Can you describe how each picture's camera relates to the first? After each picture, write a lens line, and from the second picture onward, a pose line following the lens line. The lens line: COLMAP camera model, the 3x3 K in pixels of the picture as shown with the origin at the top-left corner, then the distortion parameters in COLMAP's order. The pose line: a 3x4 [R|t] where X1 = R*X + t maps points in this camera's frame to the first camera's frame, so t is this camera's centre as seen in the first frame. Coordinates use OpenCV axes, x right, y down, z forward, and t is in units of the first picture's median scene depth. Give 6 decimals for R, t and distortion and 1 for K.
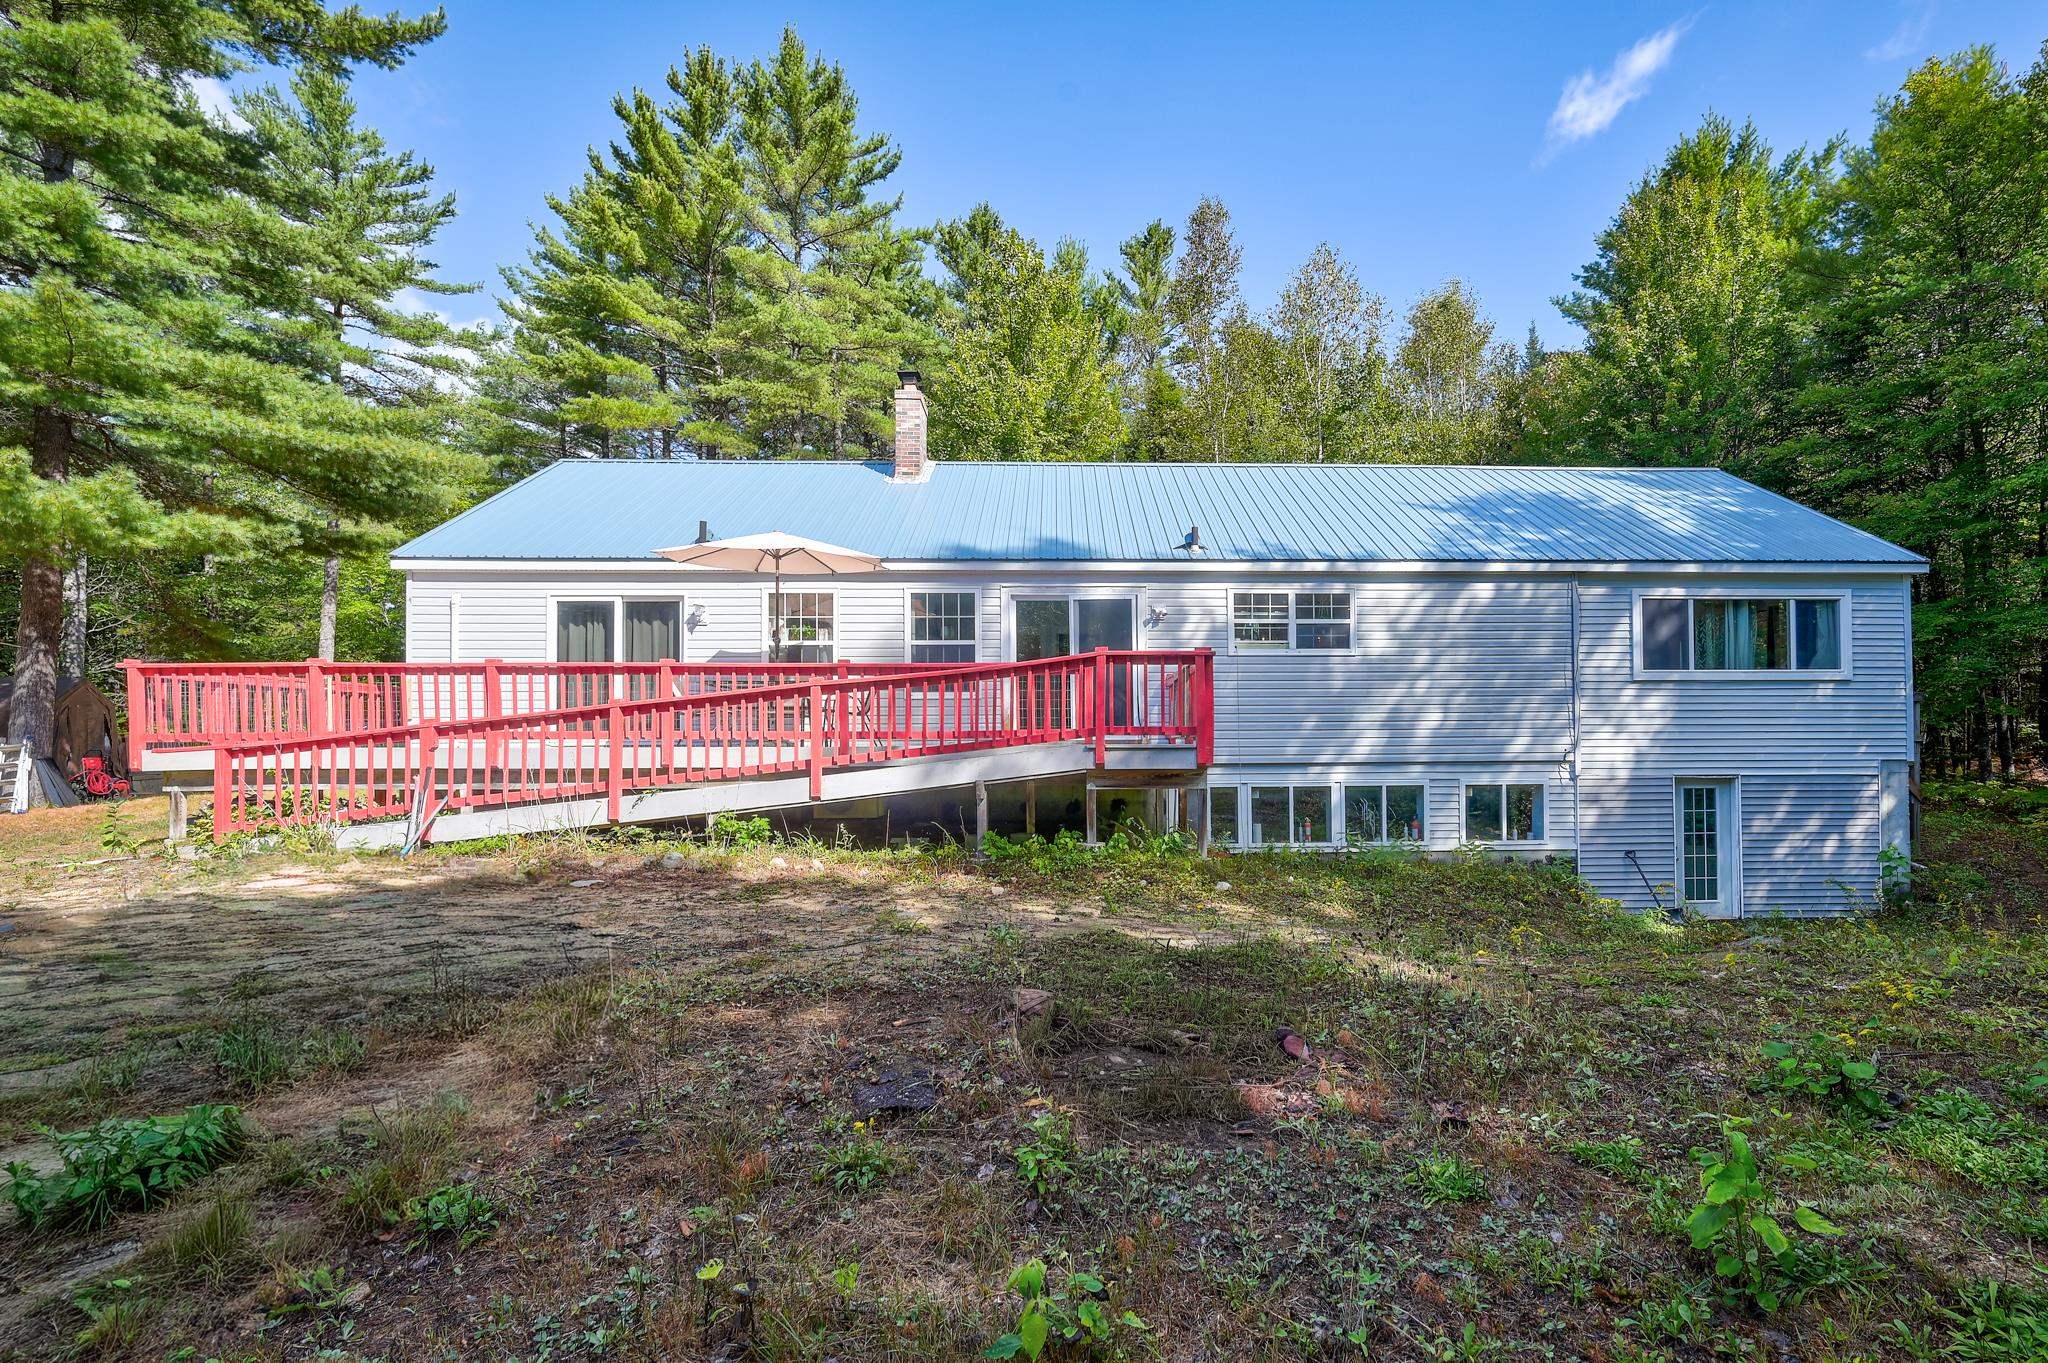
lens RADIAL K [[941.2, 0, 1025.8], [0, 941.2, 699.6], [0, 0, 1]] dist [-0.003785, 0.001267]
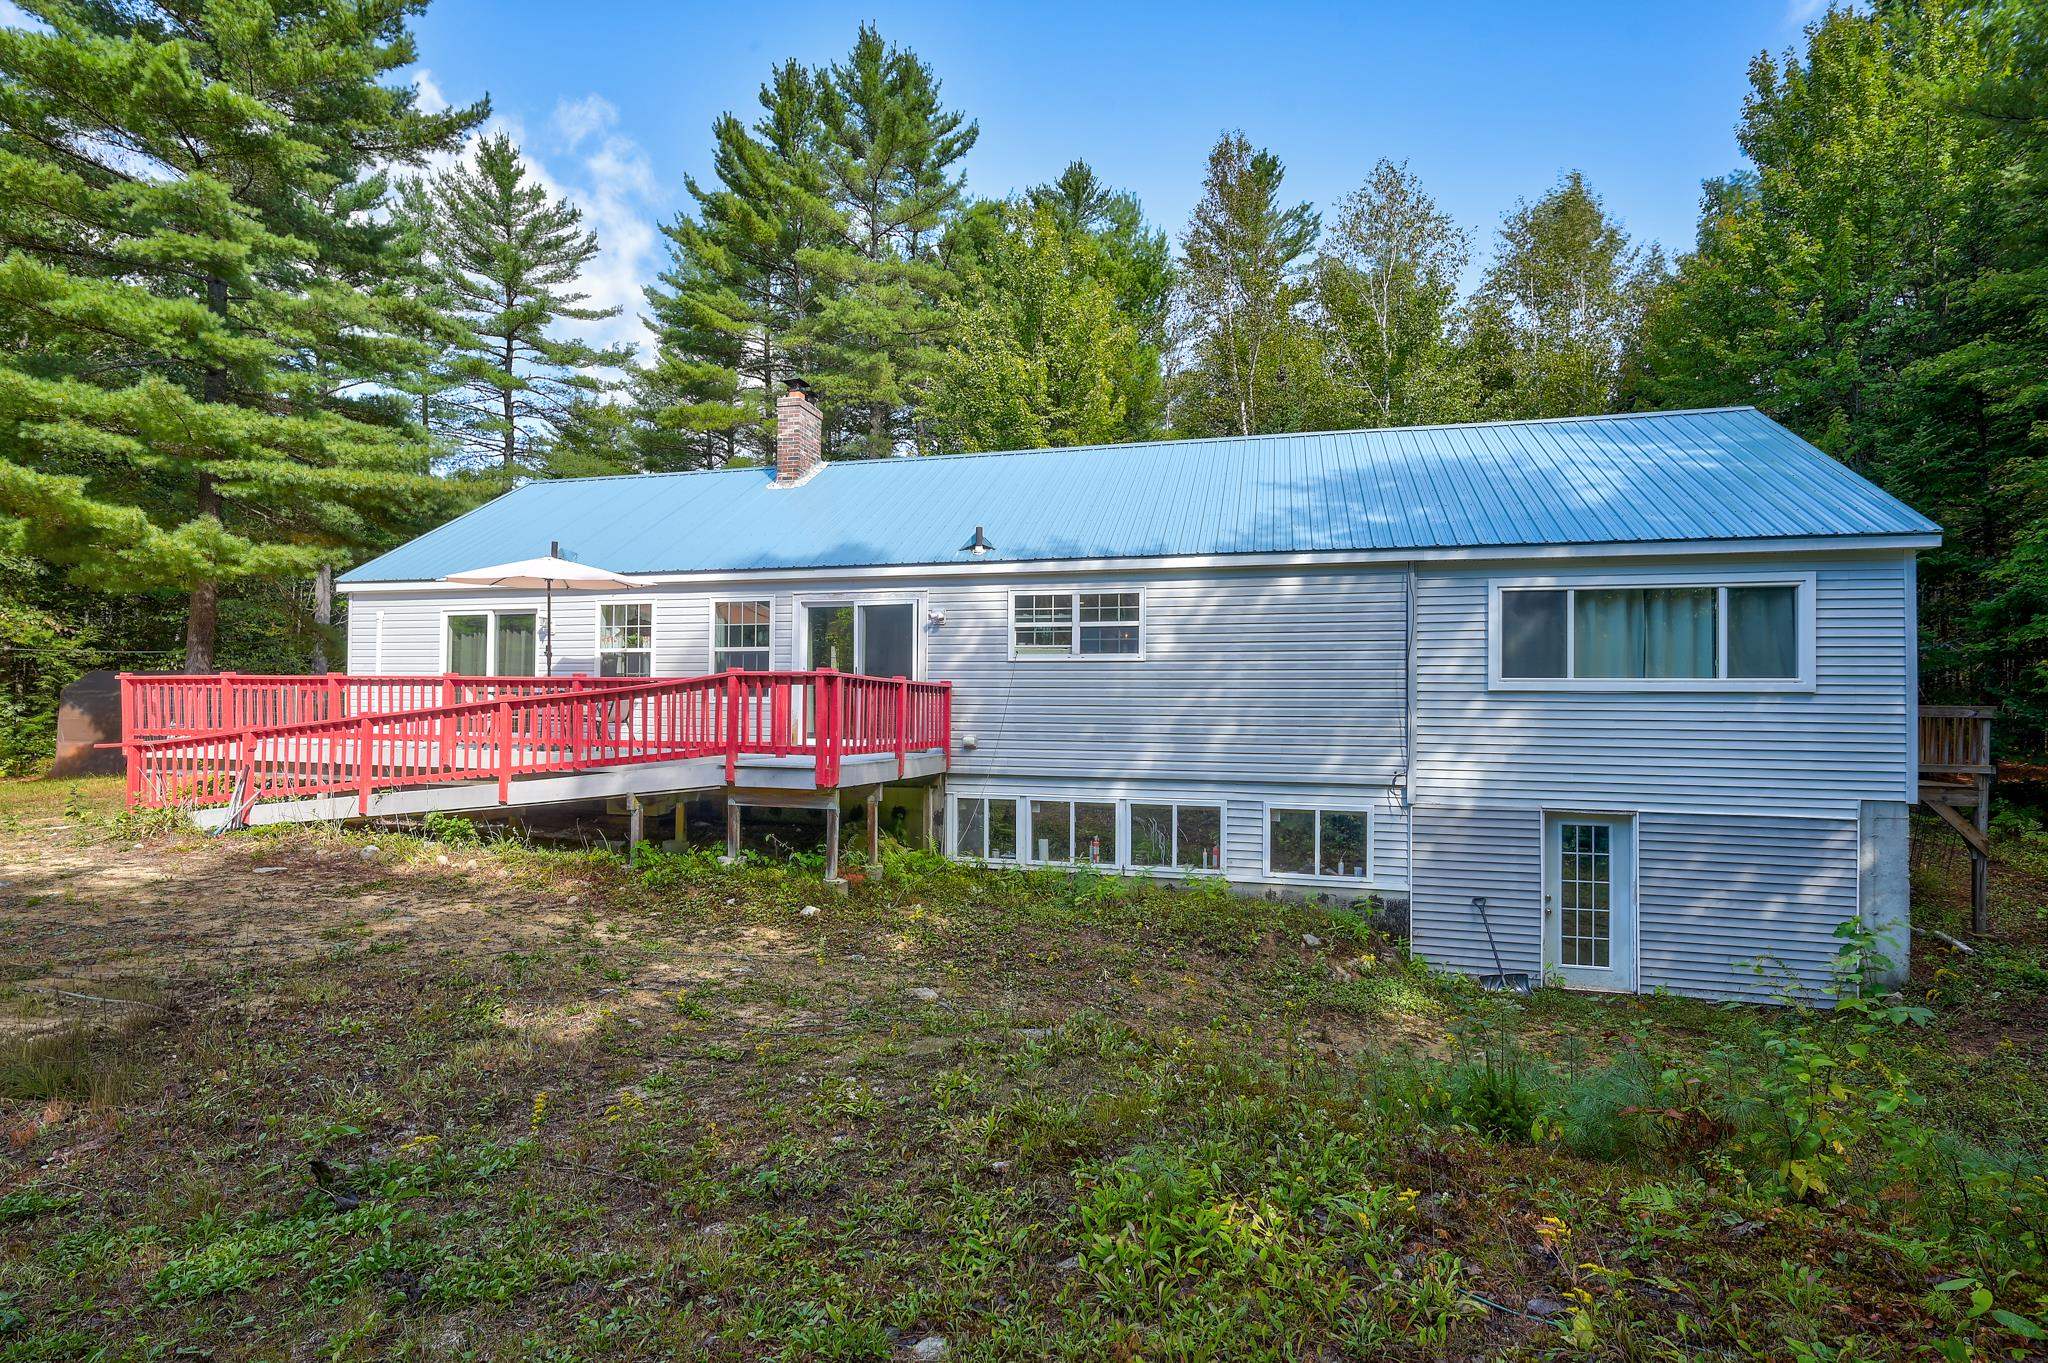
lens RADIAL K [[991.3, 0, 1023.7], [0, 991.3, 664.1], [0, 0, 1]] dist [-0.005854, -0.001052]
pose [[0.950623, 0.002134, -0.310340, 0.528505], [-0.000462, 0.999985, 0.005462, -0.048280], [0.310347, -0.005049, 0.950610, 0.050058]]
